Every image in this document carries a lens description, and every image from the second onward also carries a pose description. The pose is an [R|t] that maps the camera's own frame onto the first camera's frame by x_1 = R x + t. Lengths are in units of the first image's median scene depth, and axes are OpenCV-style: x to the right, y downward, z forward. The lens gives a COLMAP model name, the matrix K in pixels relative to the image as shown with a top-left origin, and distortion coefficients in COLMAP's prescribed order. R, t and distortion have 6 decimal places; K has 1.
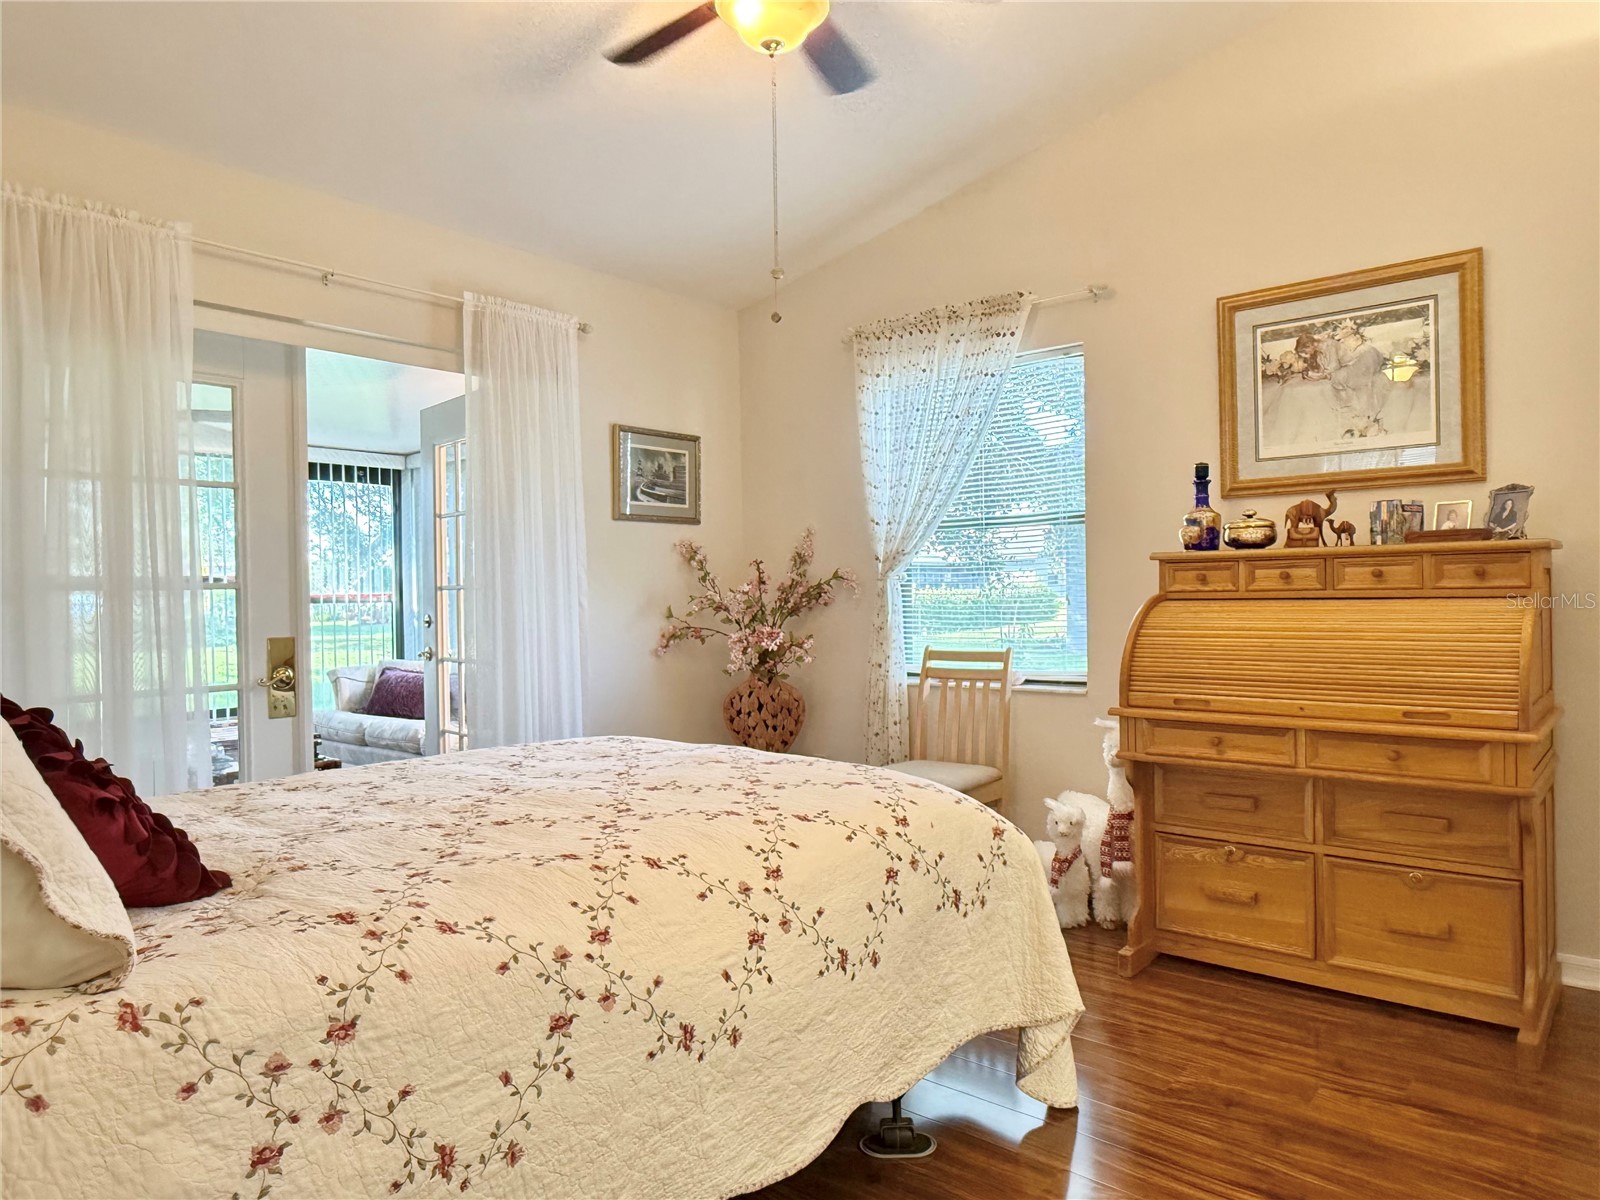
lens RADIAL K [[1047.3, 0, 800.0], [0, 1047.3, 600.0], [0, 0, 1]] dist [-0.036546, 0.000750]
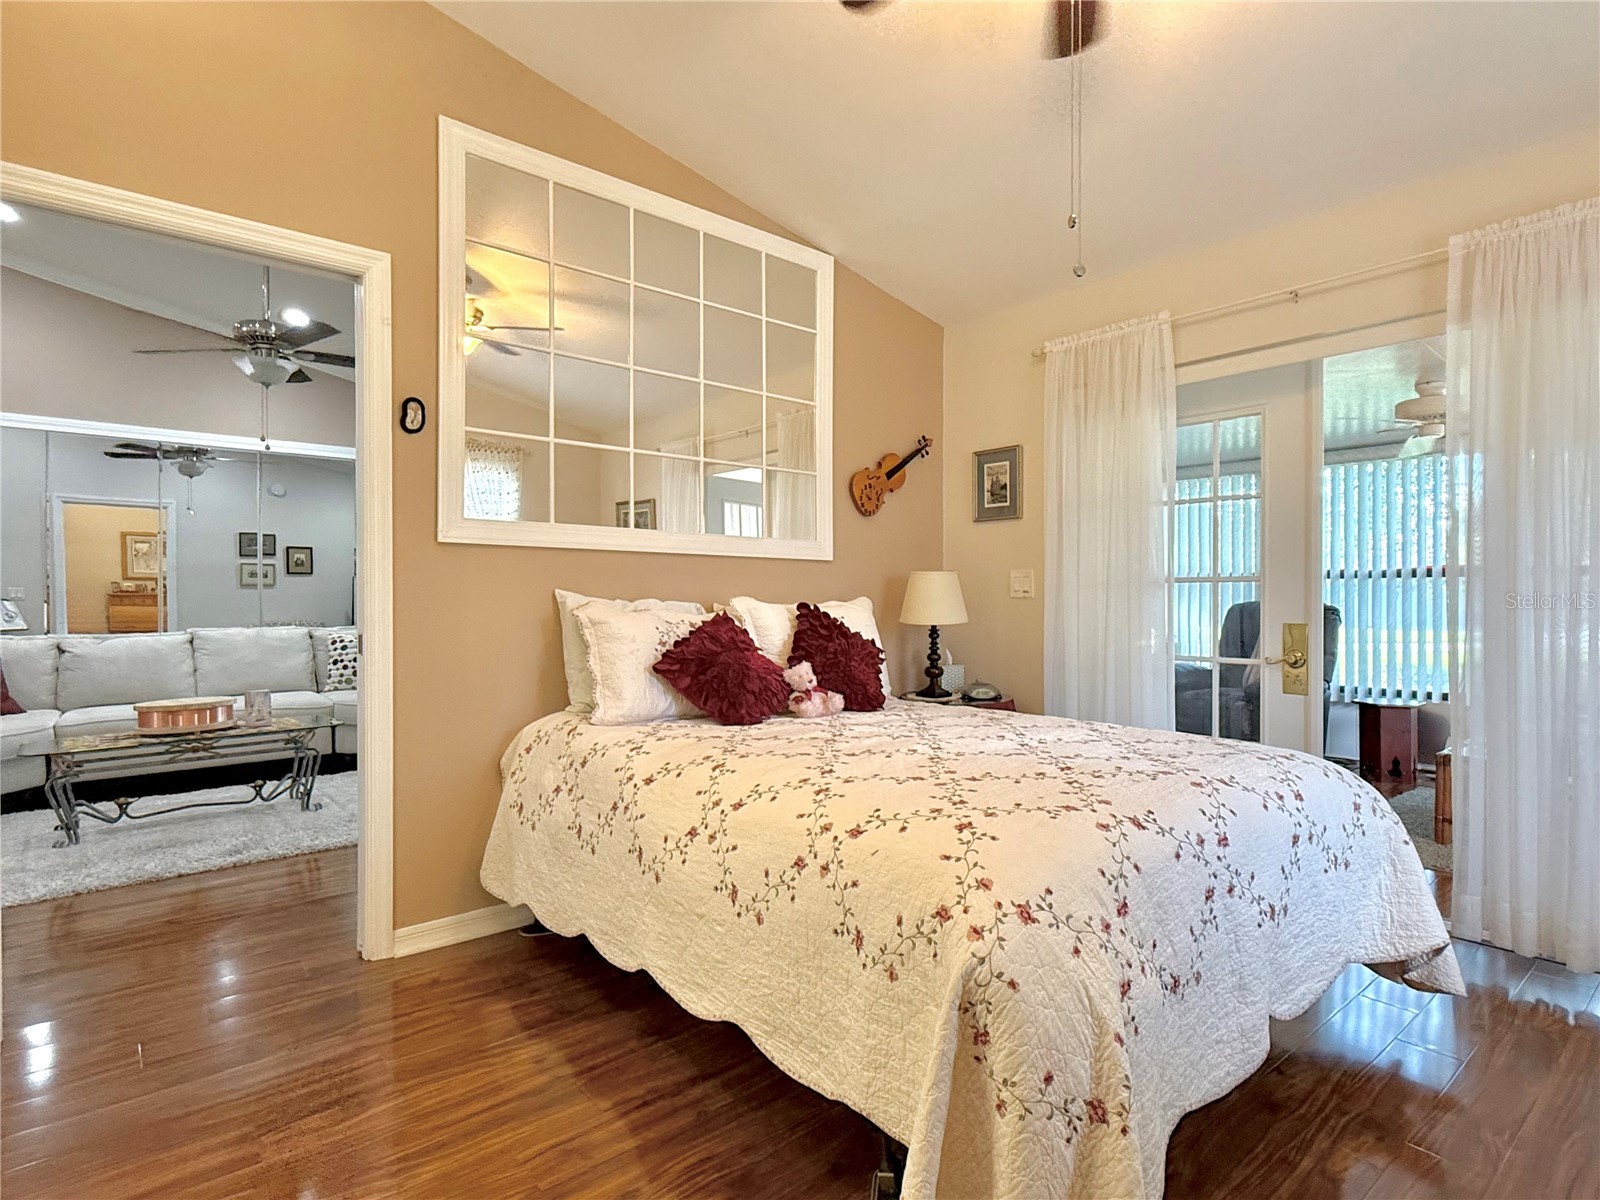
lens RADIAL K [[738.4, 0, 800.0], [0, 738.4, 600.0], [0, 0, 1]] dist [0.000371, 0.000047]
pose [[-0.106361, 0.031898, -0.993816, 0.790311], [0.010809, 0.999463, 0.030922, -0.021118], [0.994269, -0.007453, -0.106649, 1.054325]]
